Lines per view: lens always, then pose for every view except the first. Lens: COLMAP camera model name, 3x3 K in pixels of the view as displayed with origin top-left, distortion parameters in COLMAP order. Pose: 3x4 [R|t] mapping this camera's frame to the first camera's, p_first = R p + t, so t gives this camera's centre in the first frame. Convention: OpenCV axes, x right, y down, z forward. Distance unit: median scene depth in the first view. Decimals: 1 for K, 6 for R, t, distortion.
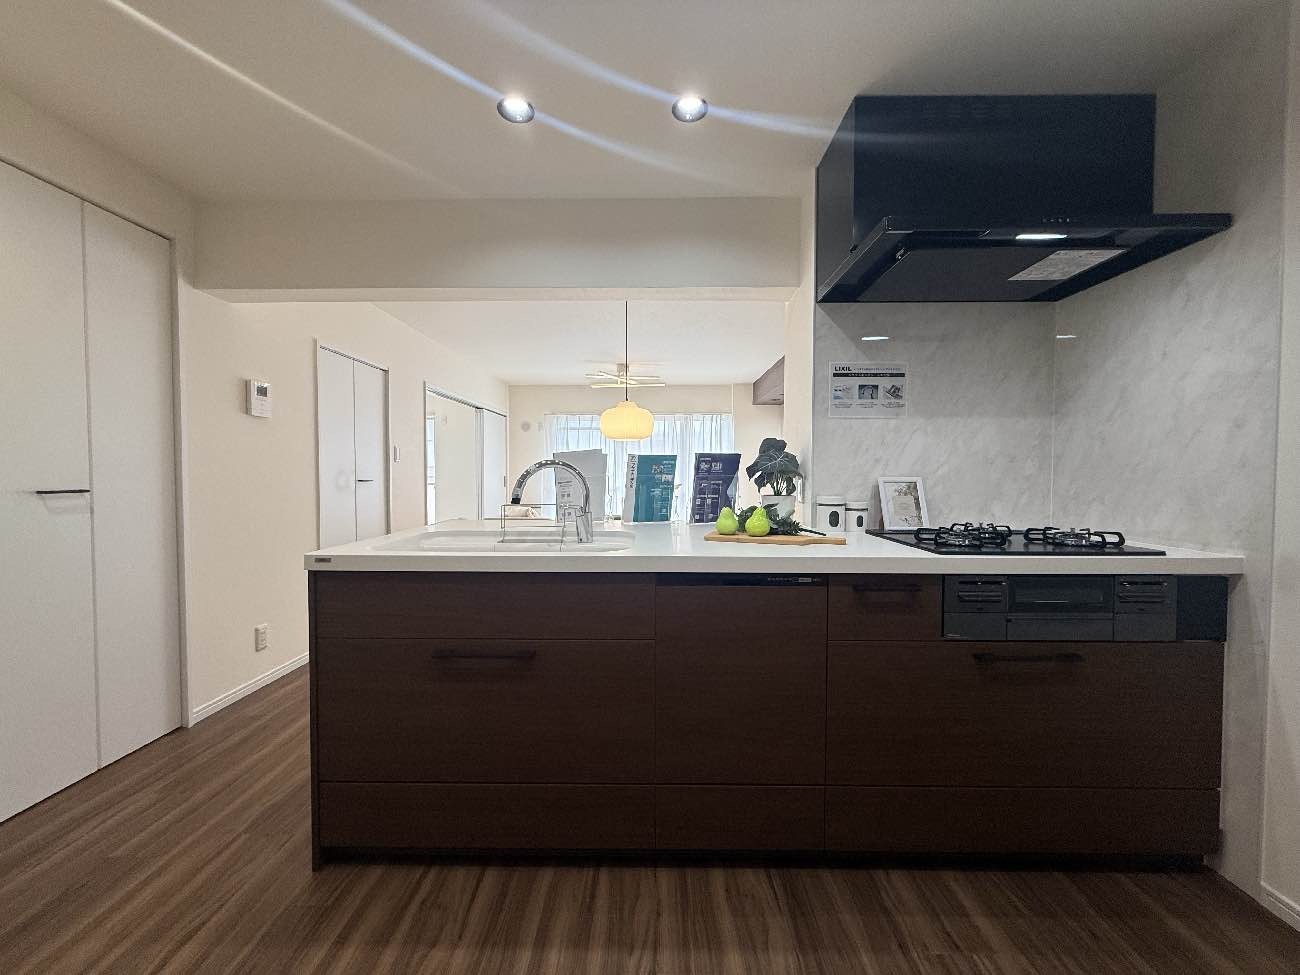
lens RADIAL K [[519.3, 0, 648.6], [0, 519.3, 486.5], [0, 0, 1]] dist [0.000018, 0.000127]
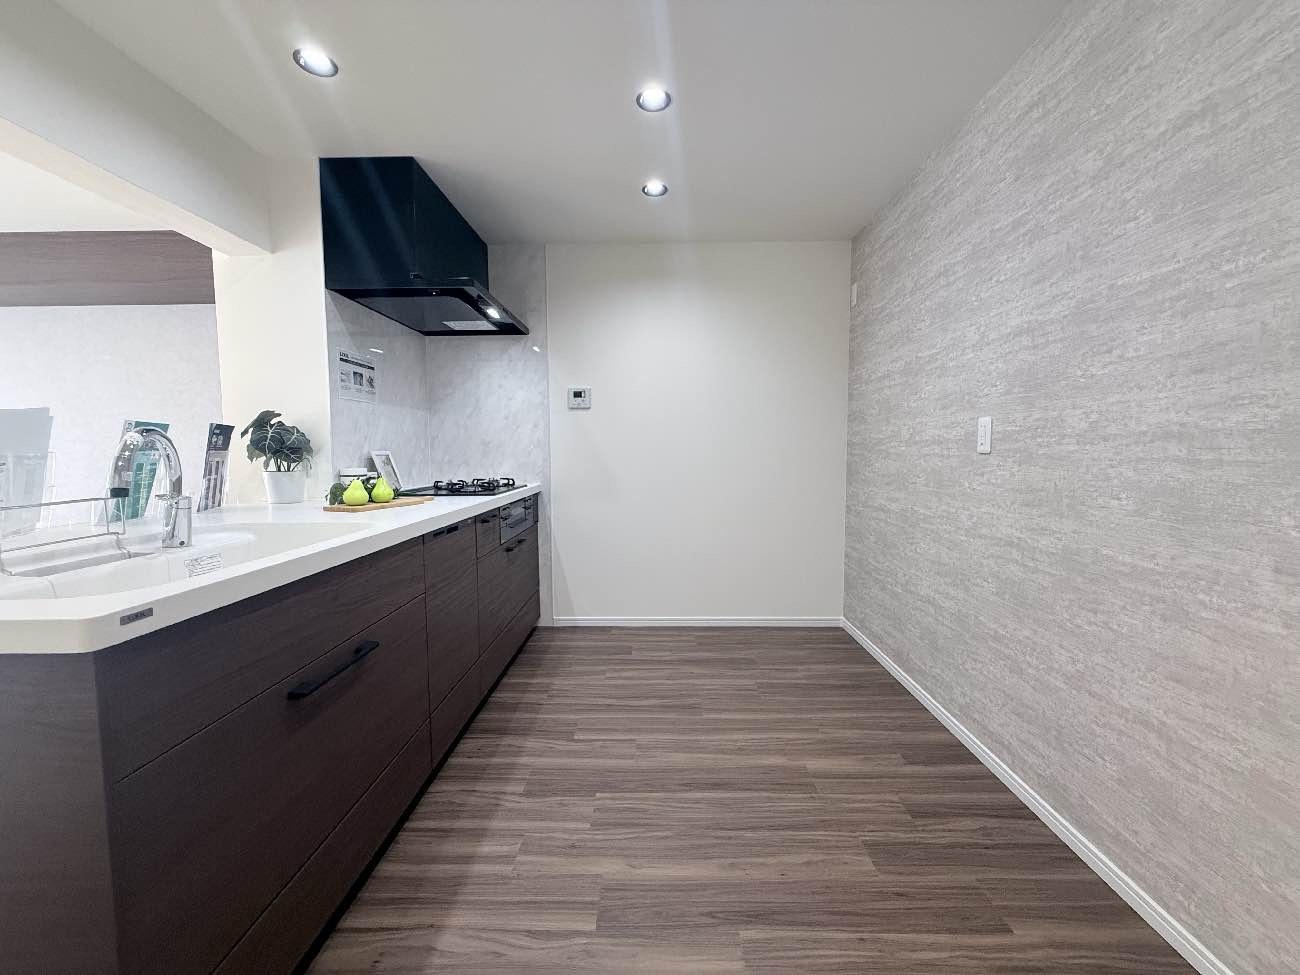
lens RADIAL K [[519.3, 0, 648.6], [0, 519.3, 486.5], [0, 0, 1]] dist [0.000018, 0.000127]
pose [[0.008896, -0.073883, 0.997227, -1.075462], [0.033229, 0.996738, 0.073550, -0.005224], [-0.999408, 0.032483, 0.011322, 0.475970]]
